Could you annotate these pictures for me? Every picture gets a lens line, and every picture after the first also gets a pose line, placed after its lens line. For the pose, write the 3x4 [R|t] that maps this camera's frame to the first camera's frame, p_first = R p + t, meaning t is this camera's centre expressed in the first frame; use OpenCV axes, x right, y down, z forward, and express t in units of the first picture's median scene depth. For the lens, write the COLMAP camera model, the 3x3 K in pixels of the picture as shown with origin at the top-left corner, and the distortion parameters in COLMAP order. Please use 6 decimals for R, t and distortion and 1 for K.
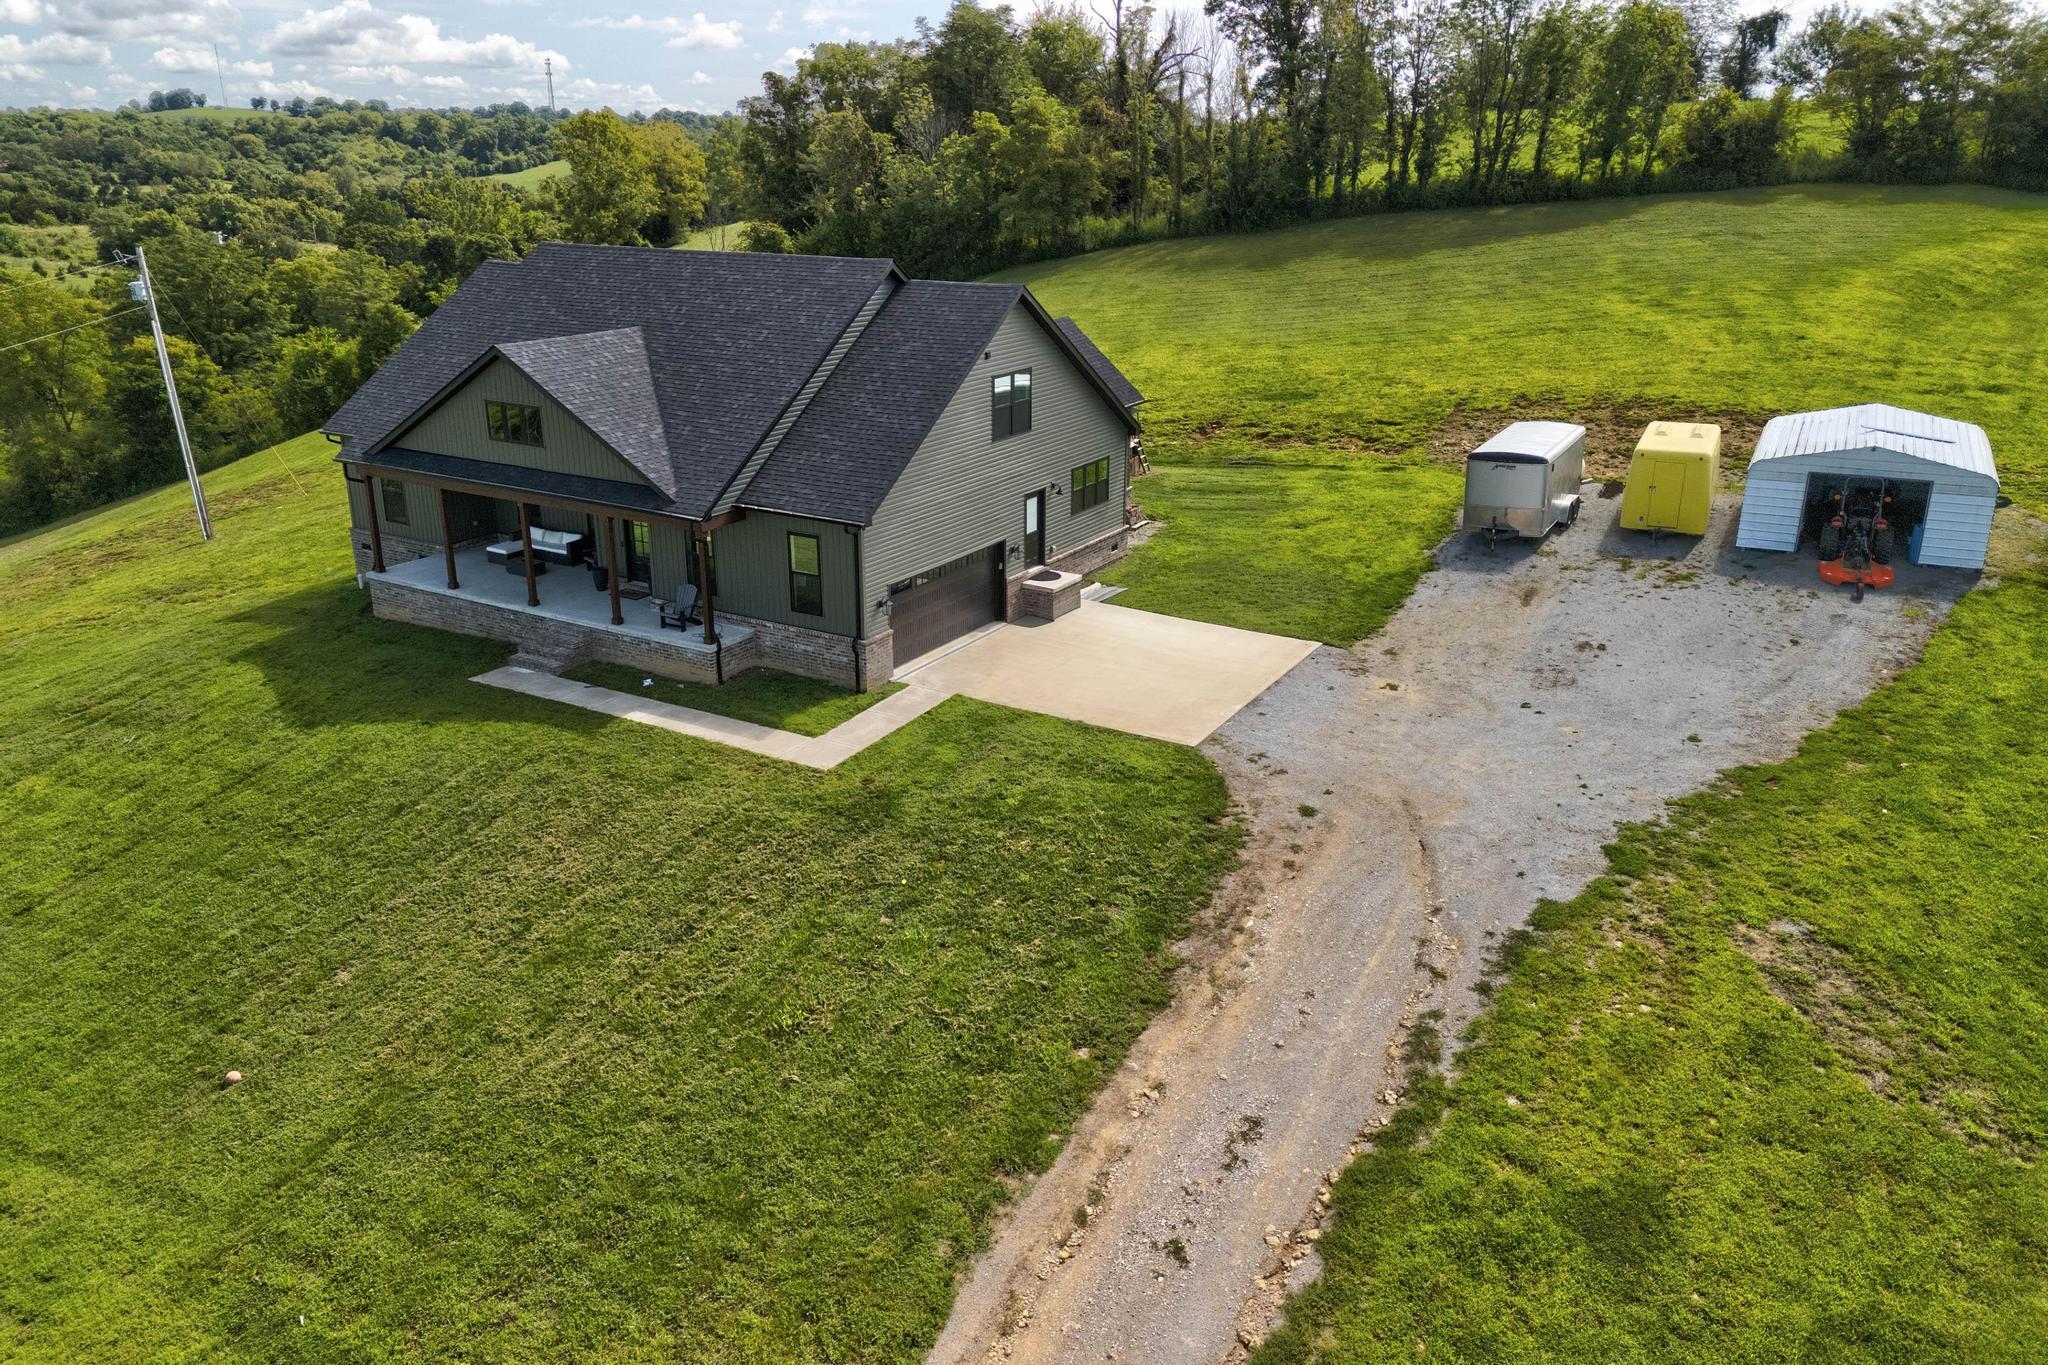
lens RADIAL K [[1509.2, 0, 1018.3], [0, 1509.2, 681.4], [0, 0, 1]] dist [0.065706, -0.051732]
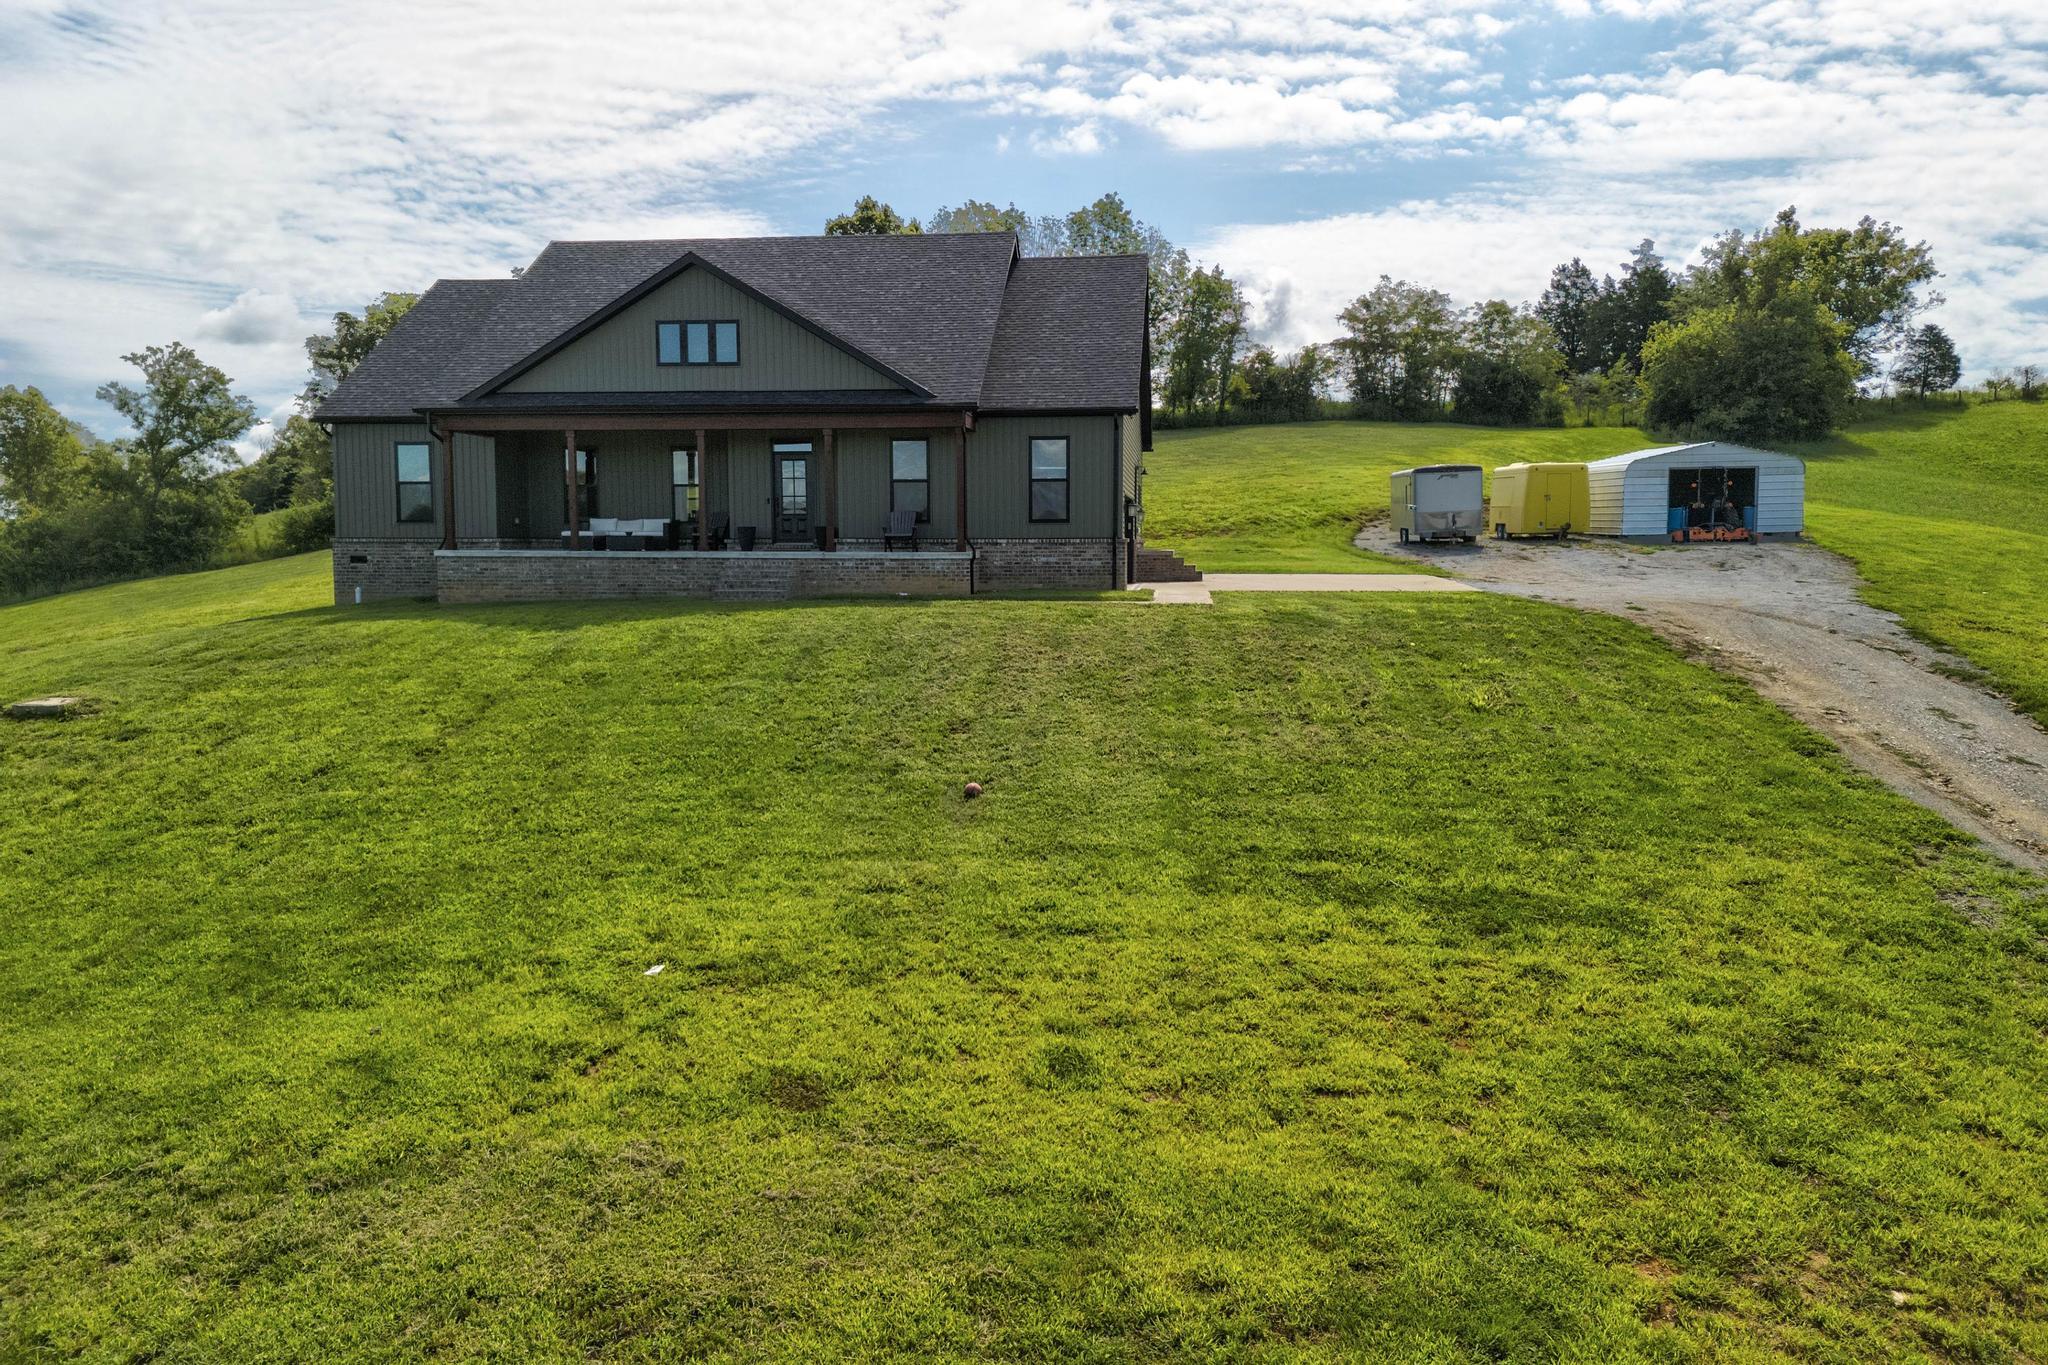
lens RADIAL K [[1515.5, 0, 1018.3], [0, 1515.5, 681.0], [0, 0, 1]] dist [0.062921, -0.038143]
pose [[0.907654, -0.040754, 0.417736, -0.581228], [0.144694, 0.964645, -0.220279, 0.270228], [-0.393990, 0.260381, 0.881461, 0.184418]]
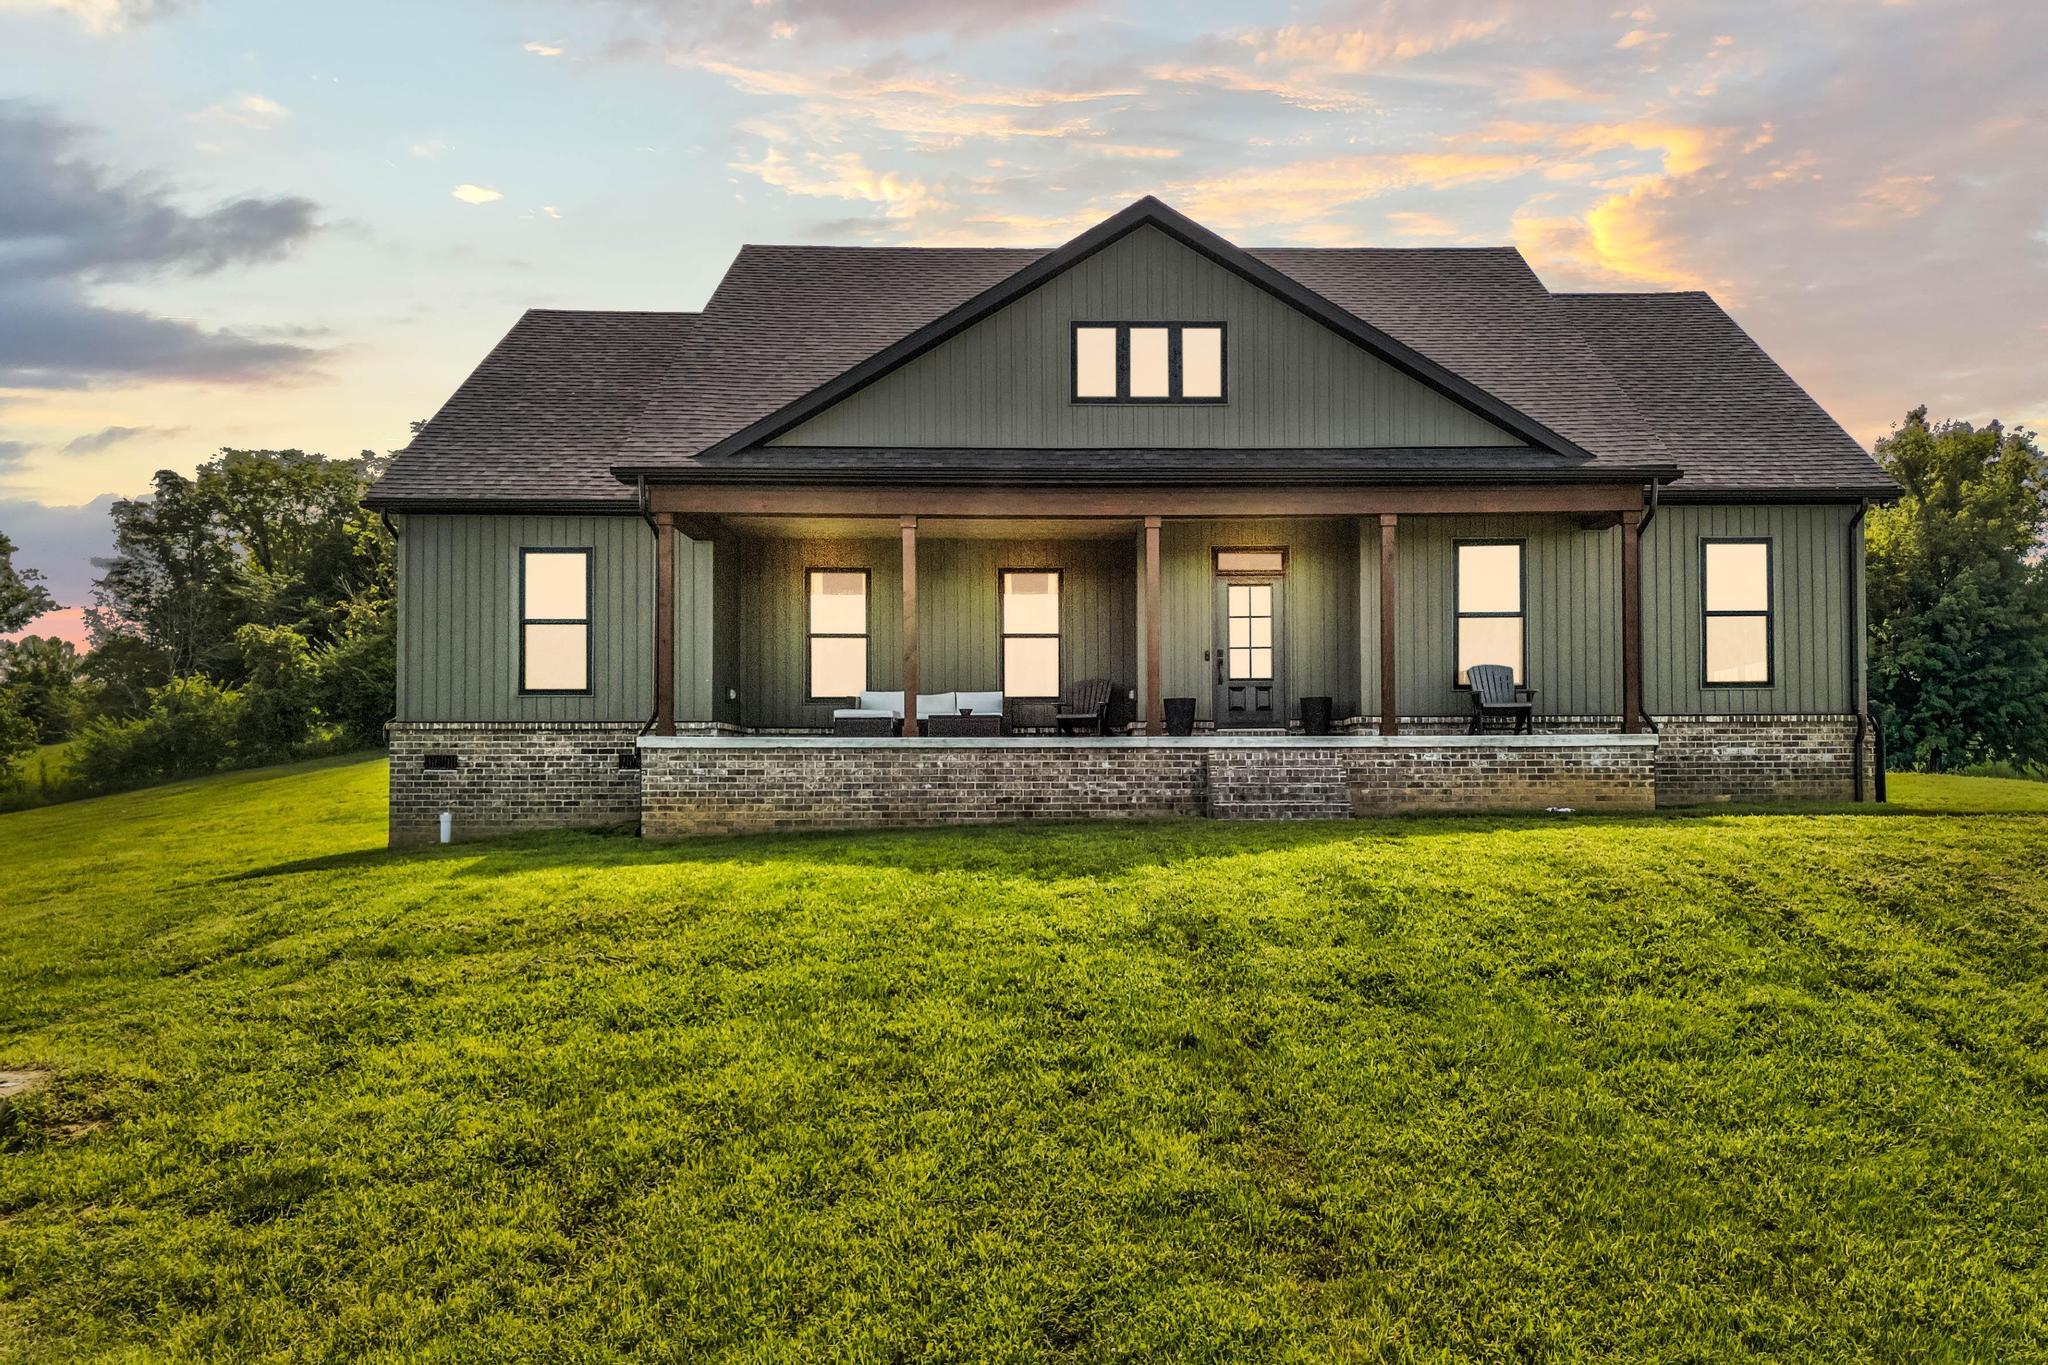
lens RADIAL K [[1714.4, 0, 1130.6], [0, 1714.4, 748.9], [0, 0, 1]] dist [0.061903, -0.010138]
pose [[0.840791, 0.009238, 0.541280, -0.683876], [0.189281, 0.931731, -0.309920, 0.133094], [-0.507191, 0.363033, 0.781643, 0.642591]]
